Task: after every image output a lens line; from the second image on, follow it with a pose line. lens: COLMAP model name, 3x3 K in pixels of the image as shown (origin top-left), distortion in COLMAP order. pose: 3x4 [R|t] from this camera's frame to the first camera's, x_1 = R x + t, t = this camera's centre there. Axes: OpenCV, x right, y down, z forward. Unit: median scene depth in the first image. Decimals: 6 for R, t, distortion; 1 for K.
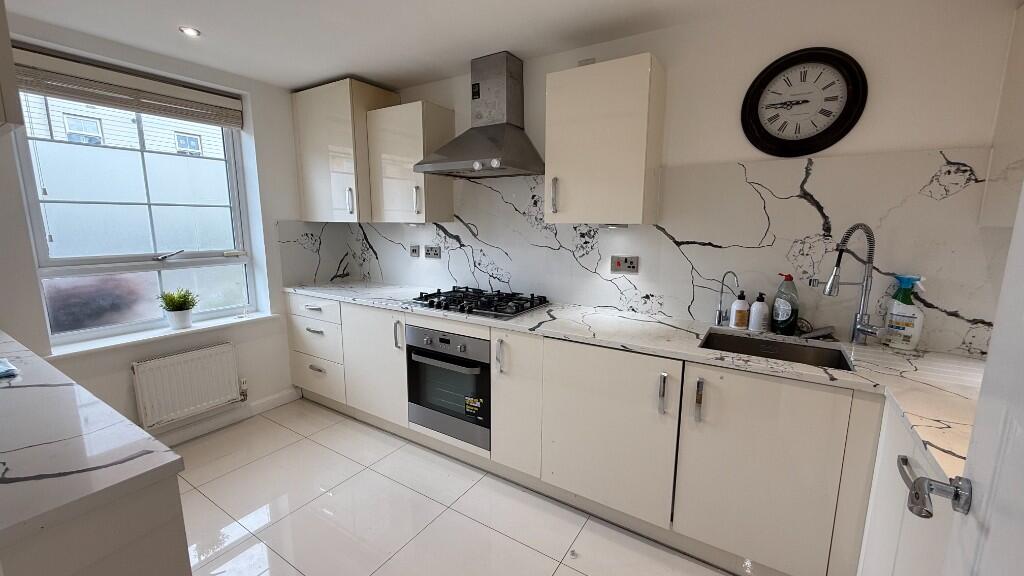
lens RADIAL K [[411.1, 0, 512.0], [0, 411.1, 288.0], [0, 0, 1]] dist [0.001309, 0.000036]
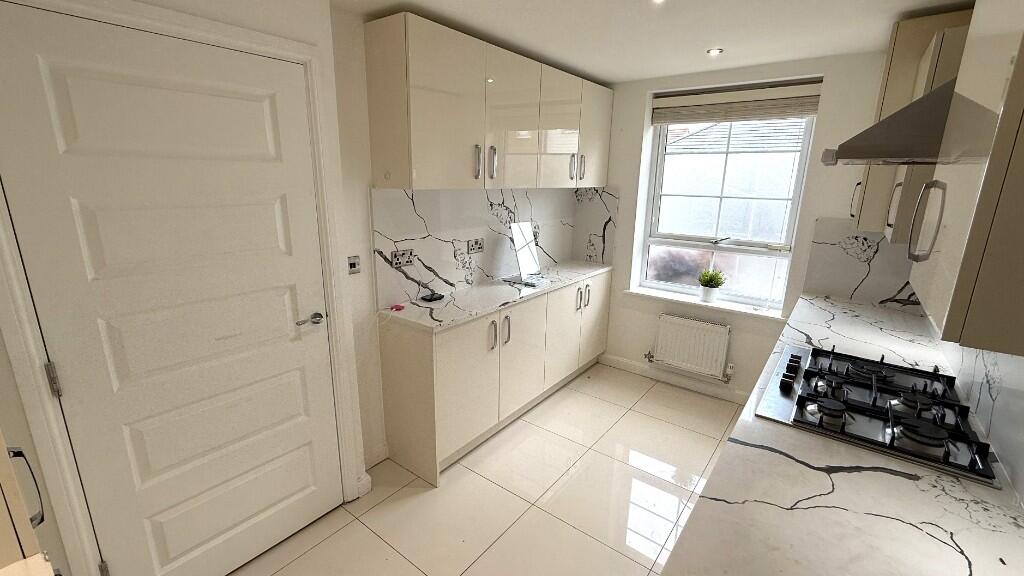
lens RADIAL K [[411.1, 0, 512.0], [0, 411.1, 288.0], [0, 0, 1]] dist [0.001309, 0.000036]
pose [[-0.059863, 0.236333, -0.969826, 0.369533], [-0.189218, 0.951267, 0.243490, -0.118966], [0.980109, 0.198085, -0.012228, 0.433537]]
